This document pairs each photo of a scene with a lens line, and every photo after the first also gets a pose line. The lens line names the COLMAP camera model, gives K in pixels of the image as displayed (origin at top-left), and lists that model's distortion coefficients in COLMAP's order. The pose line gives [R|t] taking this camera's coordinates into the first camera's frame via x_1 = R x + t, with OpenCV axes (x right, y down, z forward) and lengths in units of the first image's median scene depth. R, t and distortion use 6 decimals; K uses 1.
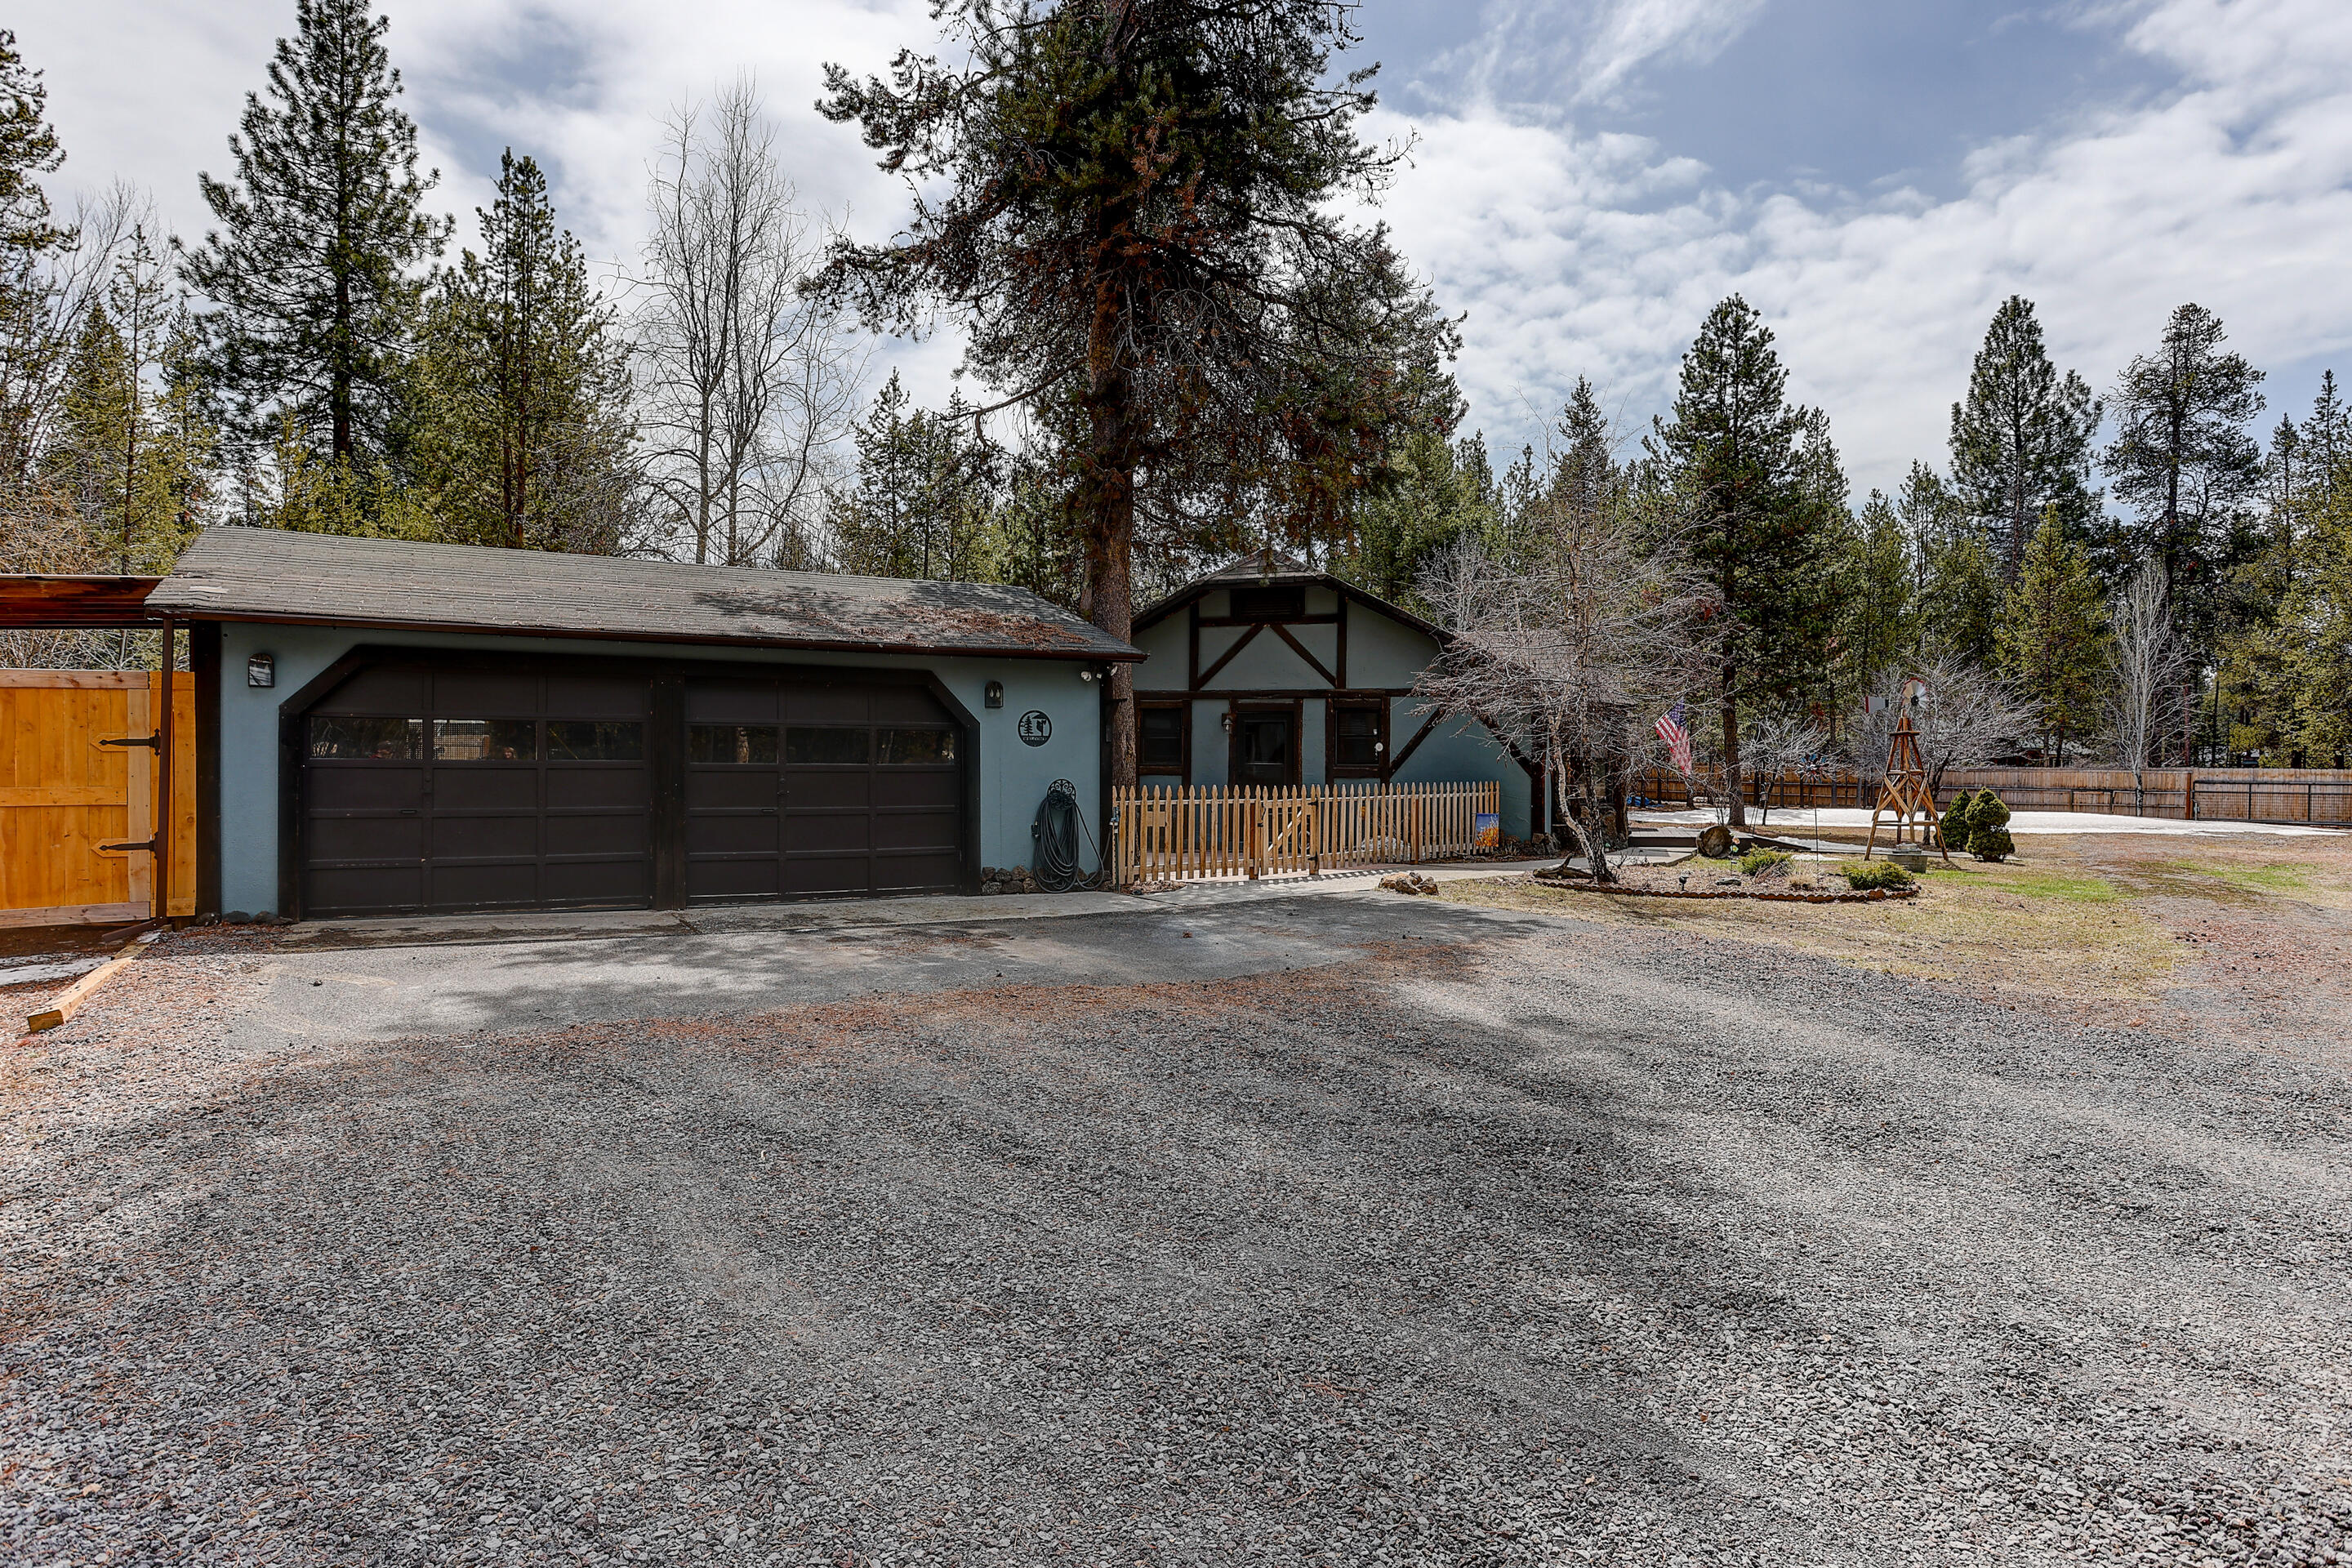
lens RADIAL K [[1387.1, 0, 1169.7], [0, 1387.1, 789.6], [0, 0, 1]] dist [-0.025129, 0.001993]
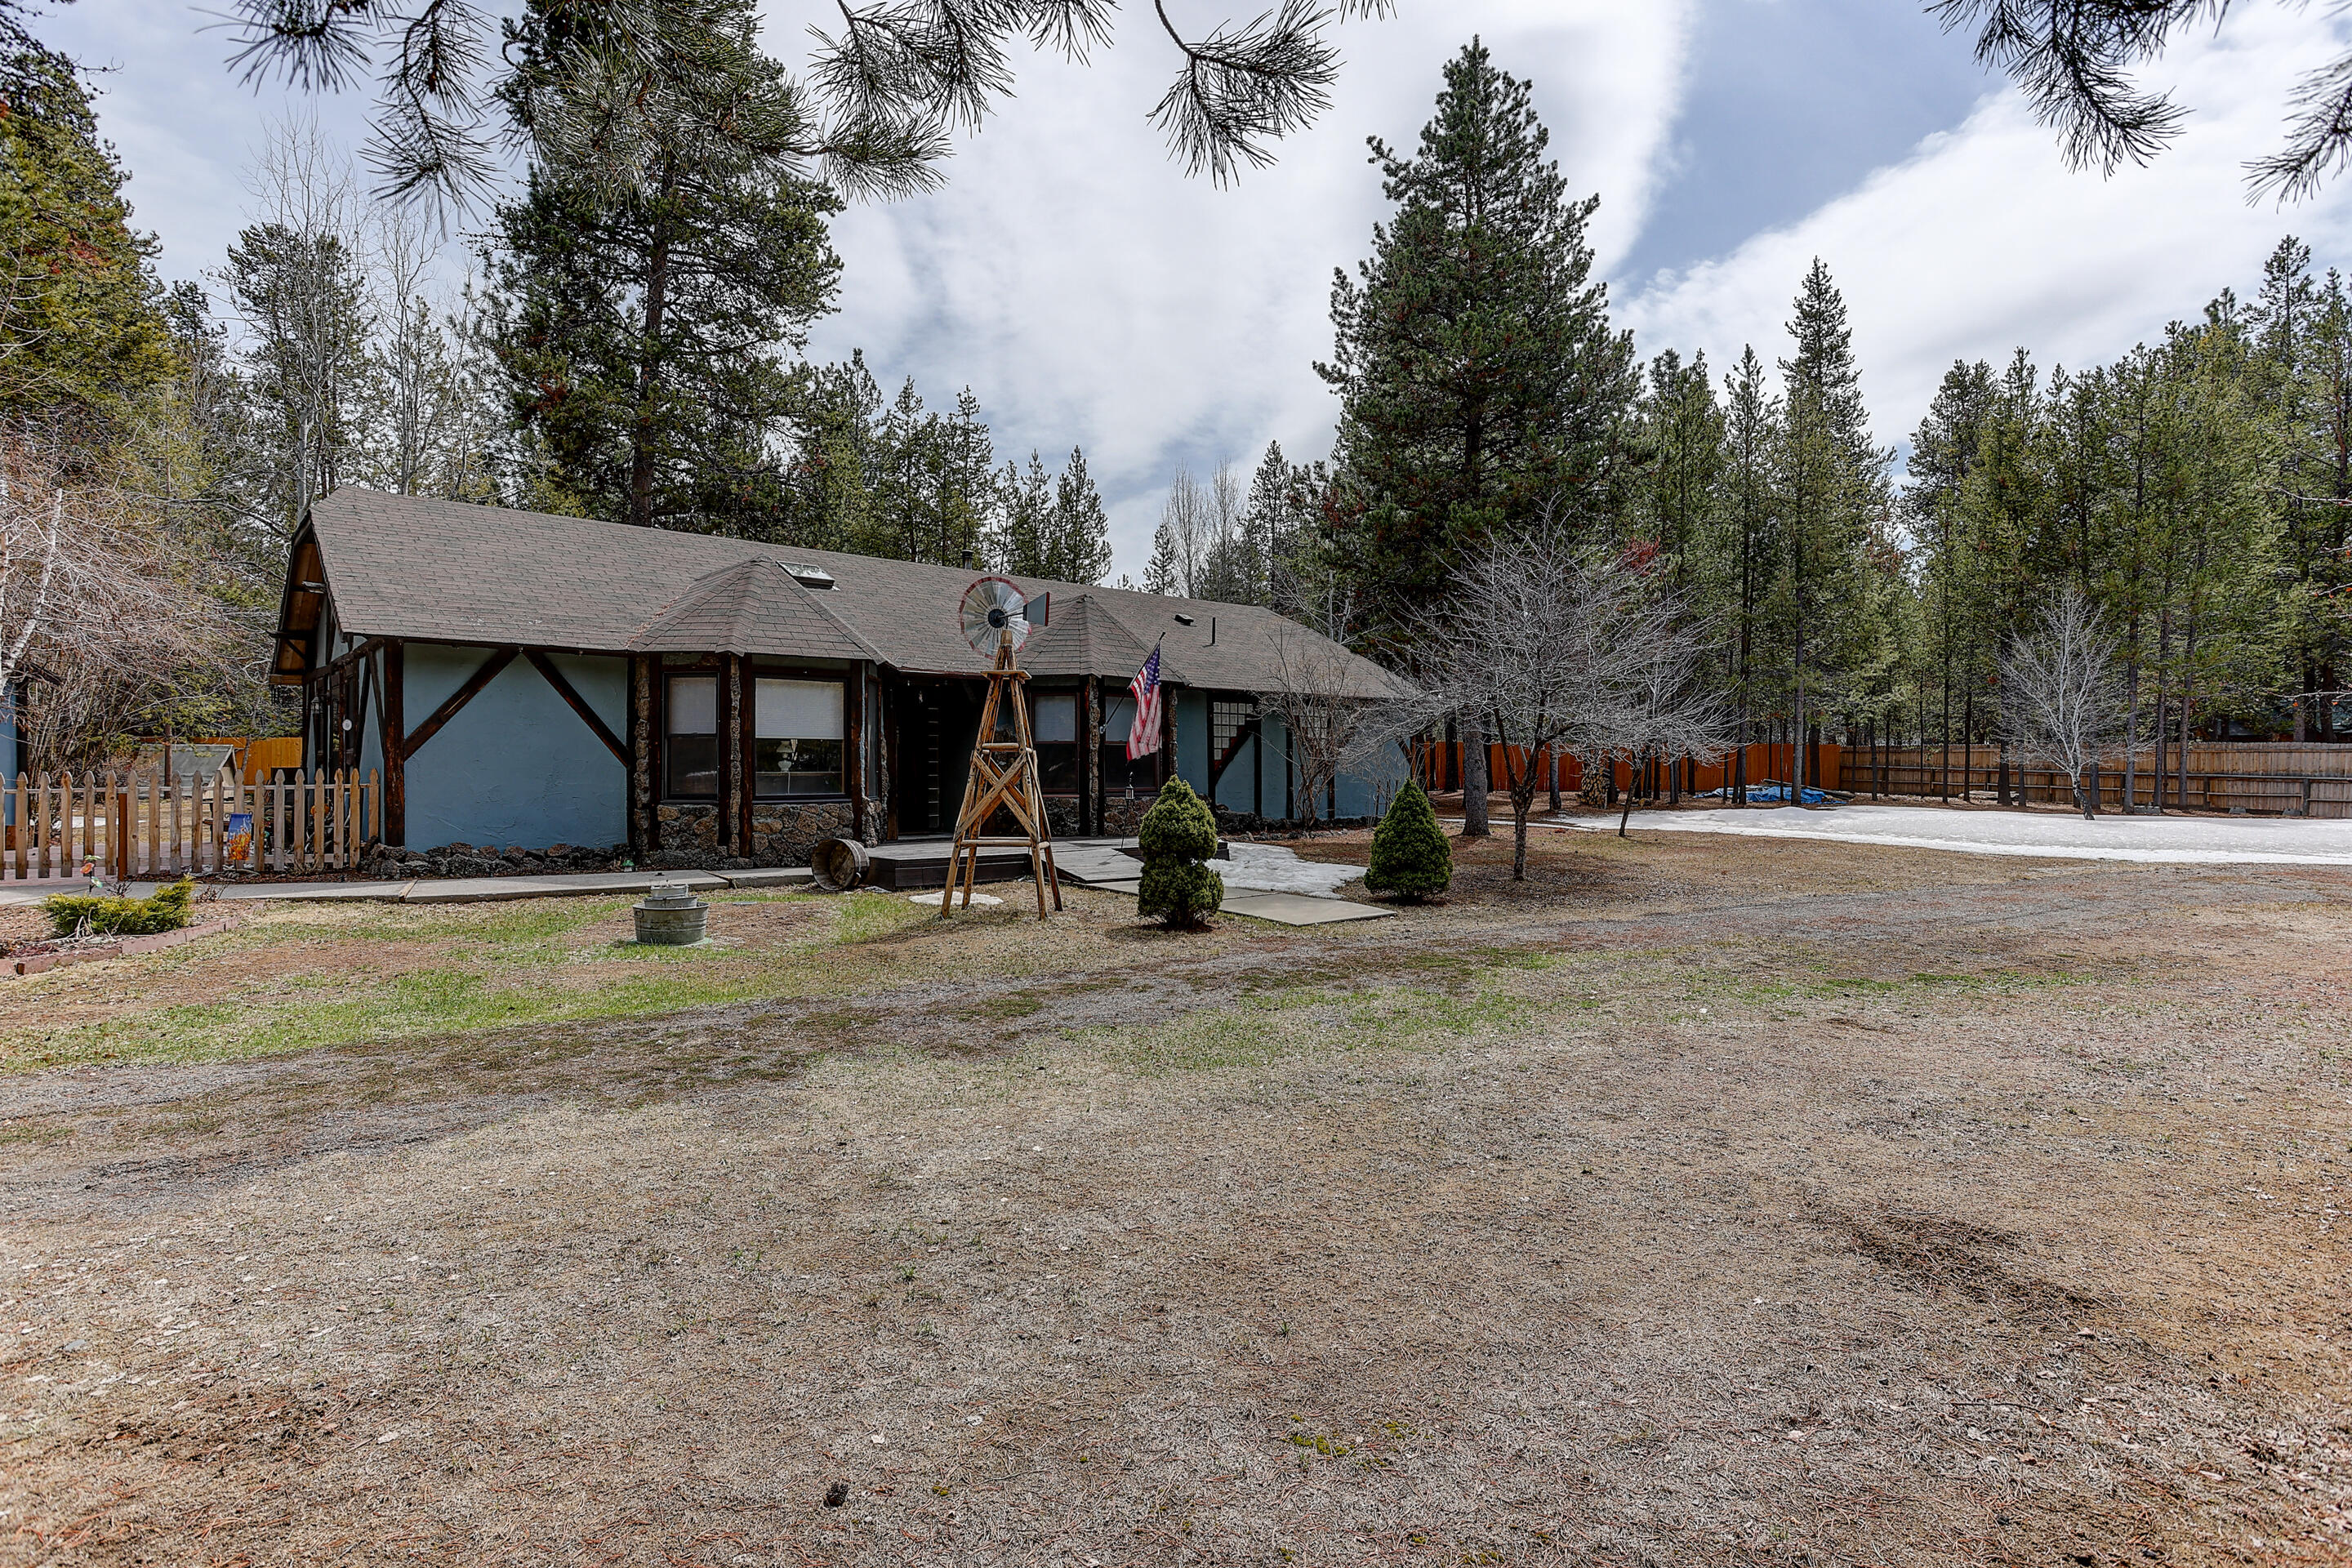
lens RADIAL K [[1183.8, 0, 1194.3], [0, 1183.8, 787.5], [0, 0, 1]] dist [-0.058809, 0.030719]
pose [[0.867132, 0.004713, -0.498056, 0.370725], [-0.001594, 0.999976, 0.006687, -0.000154], [0.498076, -0.005005, 0.867119, 0.285867]]
